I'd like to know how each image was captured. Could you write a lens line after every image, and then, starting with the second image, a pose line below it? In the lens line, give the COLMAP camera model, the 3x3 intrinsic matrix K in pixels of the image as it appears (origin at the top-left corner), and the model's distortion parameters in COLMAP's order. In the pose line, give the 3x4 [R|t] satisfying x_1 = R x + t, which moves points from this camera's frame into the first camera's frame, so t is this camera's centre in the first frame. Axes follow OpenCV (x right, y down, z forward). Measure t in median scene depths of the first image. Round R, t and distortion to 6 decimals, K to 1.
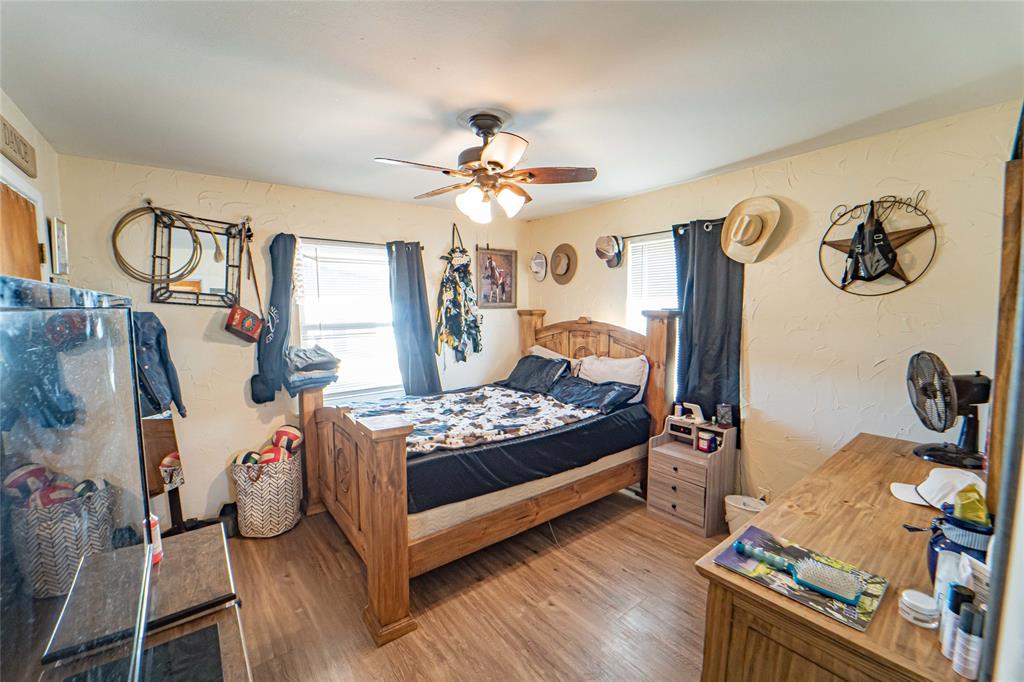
lens RADIAL K [[418.4, 0, 515.0], [0, 418.4, 348.9], [0, 0, 1]] dist [-0.019778, 0.000147]
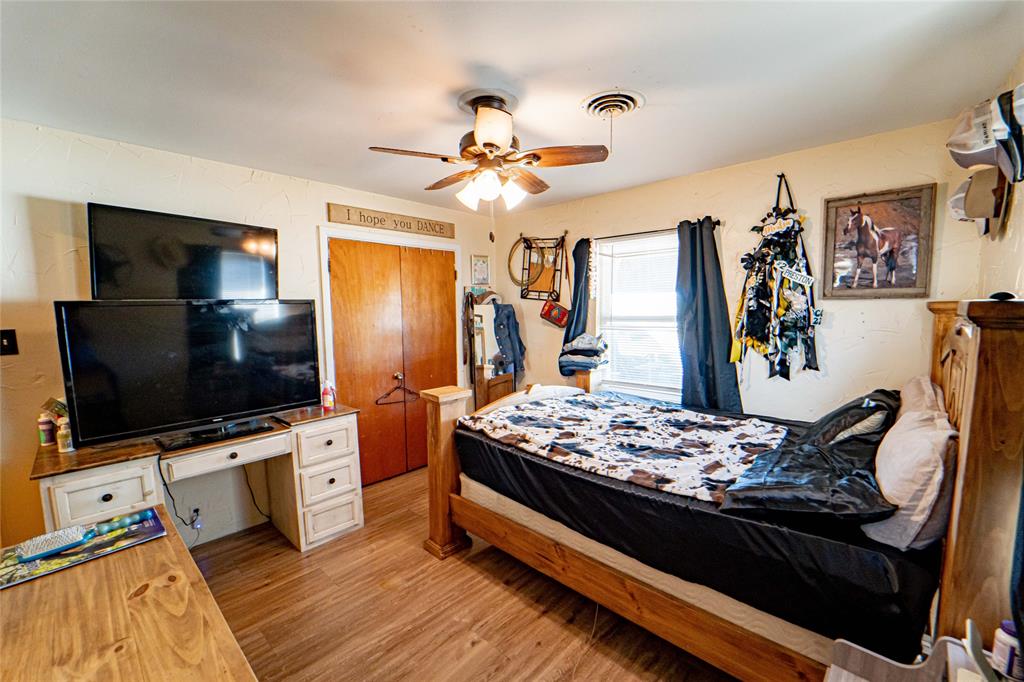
lens RADIAL K [[418.4, 0, 515.0], [0, 418.4, 348.9], [0, 0, 1]] dist [-0.019778, 0.000147]
pose [[0.151562, 0.105110, -0.982843, 0.656976], [-0.085992, 0.991962, 0.092824, -0.060918], [0.984700, 0.070448, 0.159382, 0.670435]]
